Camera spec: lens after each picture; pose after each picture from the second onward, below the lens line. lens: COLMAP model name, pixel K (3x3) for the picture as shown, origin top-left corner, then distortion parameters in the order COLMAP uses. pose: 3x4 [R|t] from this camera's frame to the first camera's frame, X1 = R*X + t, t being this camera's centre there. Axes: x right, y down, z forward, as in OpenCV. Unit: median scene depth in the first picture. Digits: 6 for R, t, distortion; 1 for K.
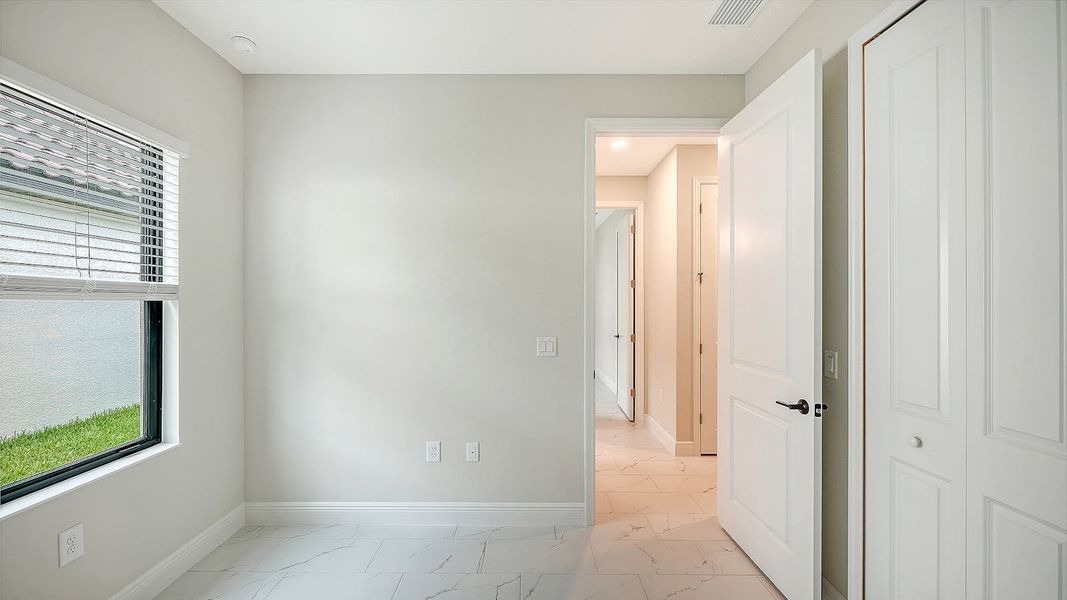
lens RADIAL K [[410.0, 0, 533.1], [0, 410.0, 302.6], [0, 0, 1]] dist [0.000068, 0.000046]
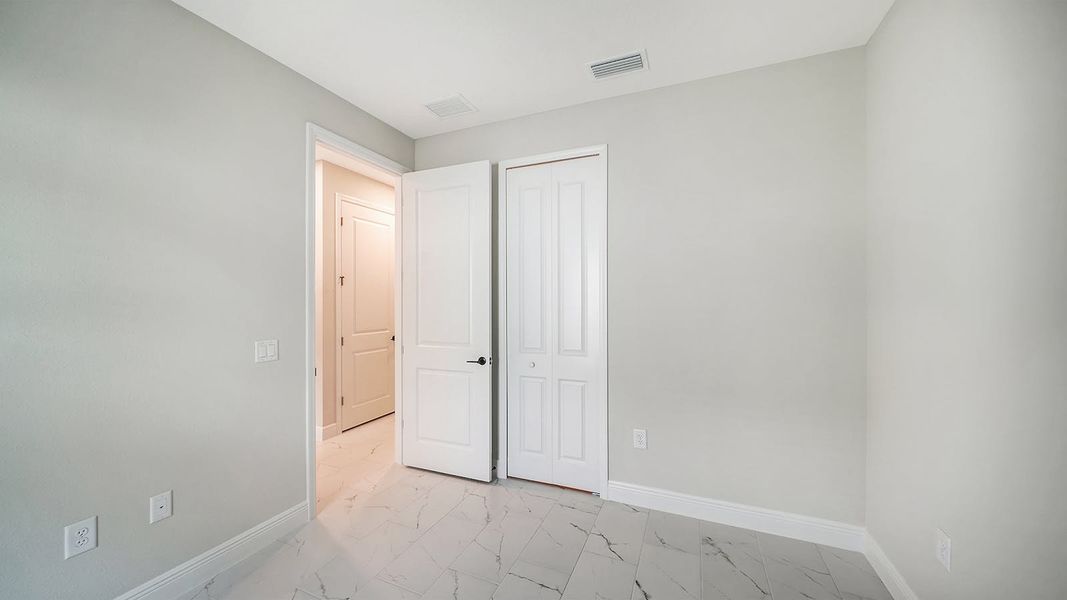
lens RADIAL K [[365.1, 0, 533.5], [0, 365.1, 300.0], [0, 0, 1]] dist [-0.000384, -0.000038]
pose [[0.399341, -0.002766, 0.916798, -0.482851], [0.004367, 0.999990, 0.001115, -0.005197], [-0.916792, 0.003558, 0.399349, 0.122813]]
